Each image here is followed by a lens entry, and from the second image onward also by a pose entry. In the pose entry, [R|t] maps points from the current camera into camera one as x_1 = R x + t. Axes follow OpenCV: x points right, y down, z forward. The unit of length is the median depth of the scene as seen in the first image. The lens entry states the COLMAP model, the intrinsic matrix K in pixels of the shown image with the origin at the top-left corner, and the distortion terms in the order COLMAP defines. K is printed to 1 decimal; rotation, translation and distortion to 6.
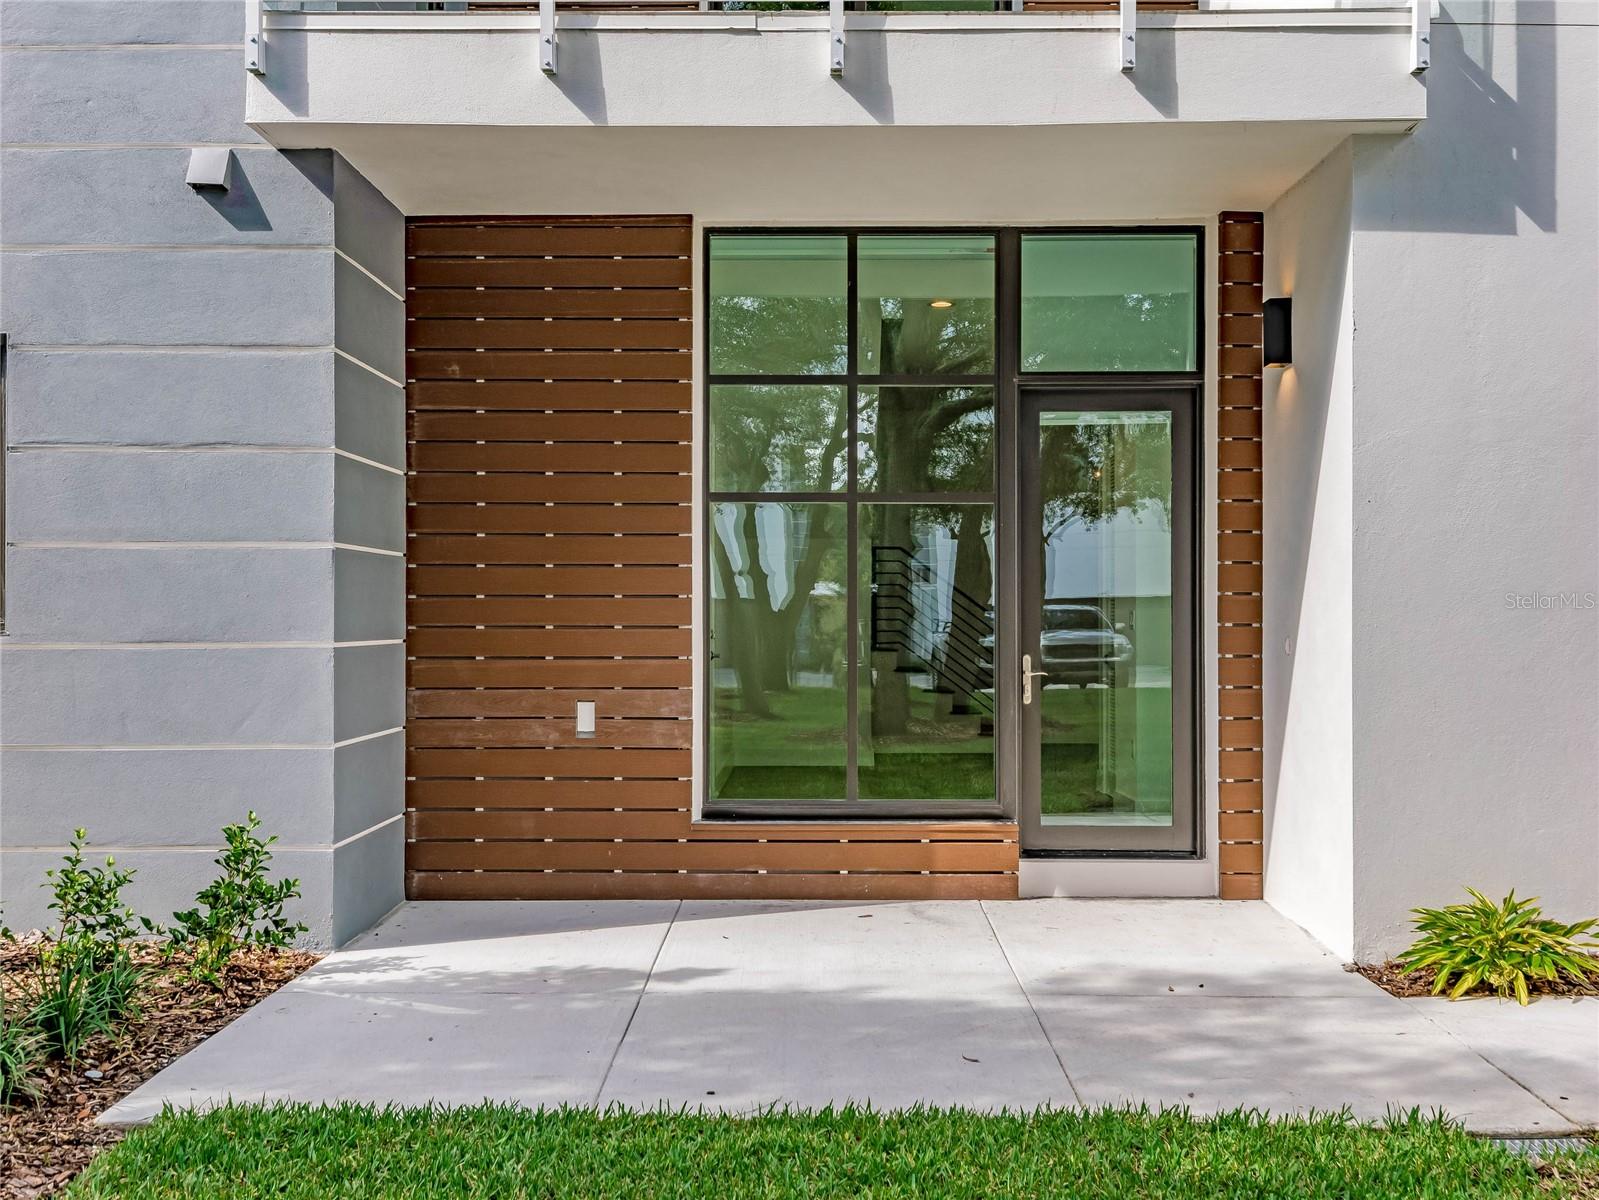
lens RADIAL K [[1668.6, 0, 799.6], [0, 1668.6, 600.9], [0, 0, 1]] dist [0.044491, 0.000000]
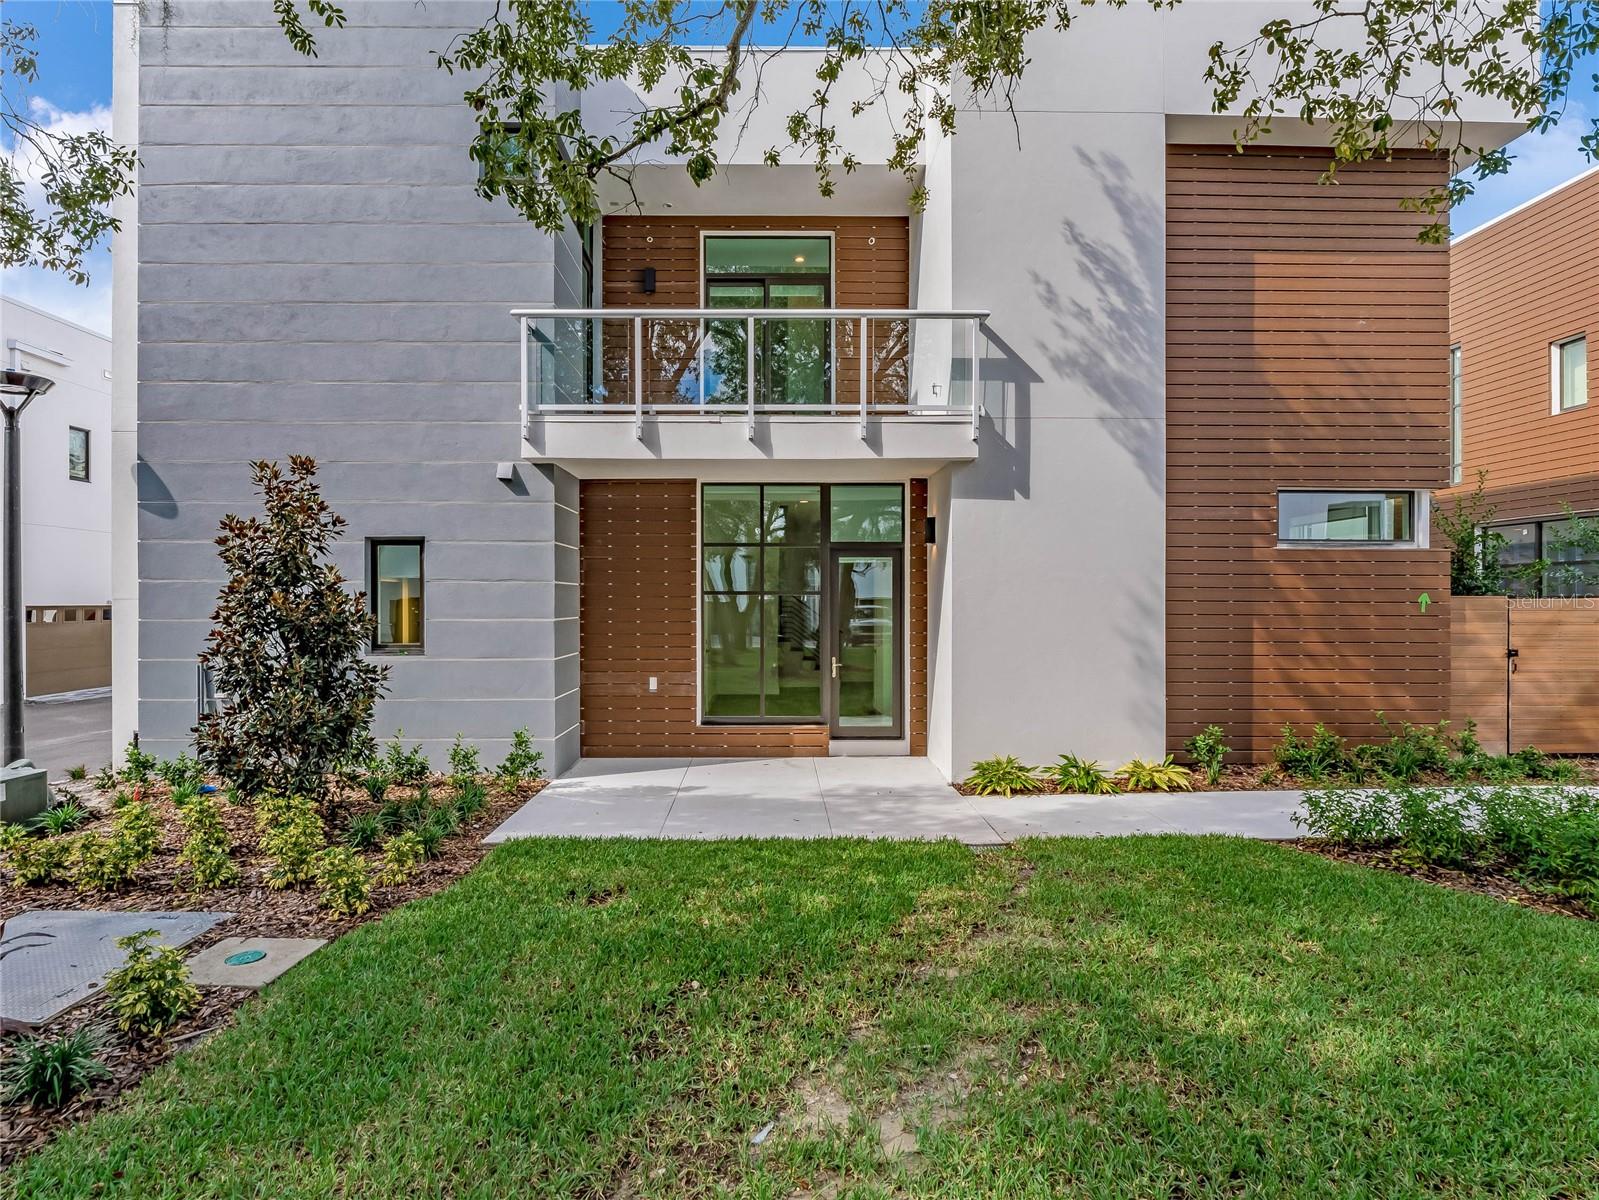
lens RADIAL K [[828.3, 0, 765.1], [0, 828.3, 601.3], [0, 0, 1]] dist [0.025912, 0.001329]
pose [[0.999916, -0.000051, 0.012984, 0.026035], [-0.000024, 0.999983, 0.005791, -0.070206], [-0.012984, -0.005791, 0.999899, -0.270128]]
